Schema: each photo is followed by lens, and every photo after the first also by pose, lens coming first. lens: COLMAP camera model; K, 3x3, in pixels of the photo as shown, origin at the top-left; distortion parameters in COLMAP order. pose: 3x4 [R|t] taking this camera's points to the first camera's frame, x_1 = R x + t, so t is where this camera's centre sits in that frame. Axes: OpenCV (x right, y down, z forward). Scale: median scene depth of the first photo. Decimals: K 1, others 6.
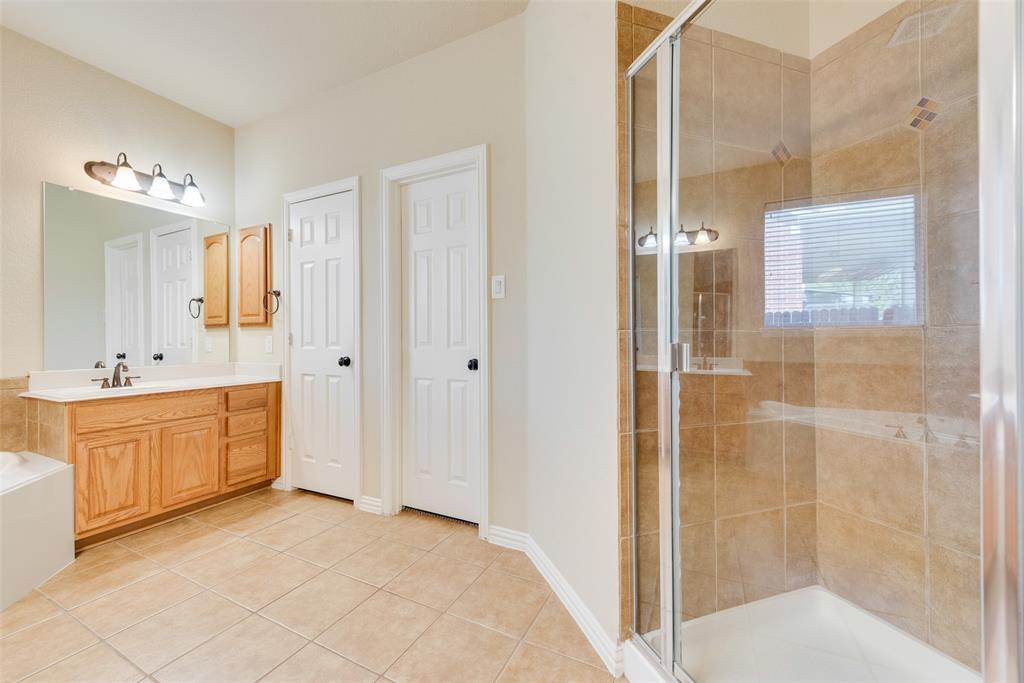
lens RADIAL K [[400.6, 0, 509.2], [0, 400.6, 345.8], [0, 0, 1]] dist [0.000987, -0.000154]
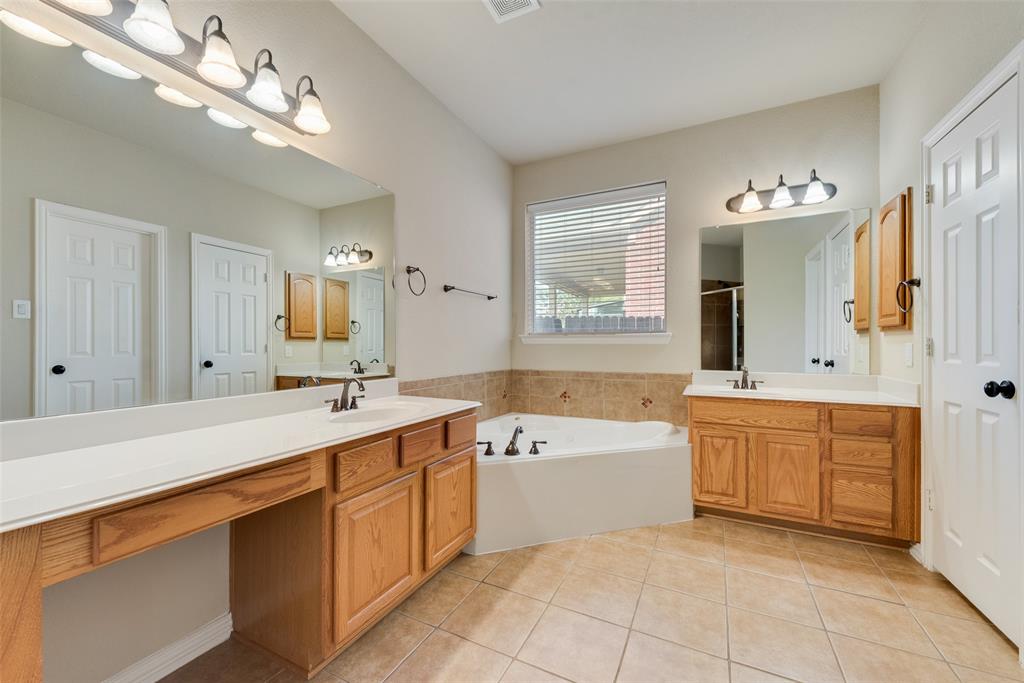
lens RADIAL K [[400.6, 0, 509.2], [0, 400.6, 345.8], [0, 0, 1]] dist [0.000987, -0.000154]
pose [[-0.010336, 0.005350, -0.999932, 0.156830], [-0.014029, 0.999886, 0.005495, -0.014701], [0.999848, 0.014085, -0.010260, 0.330704]]
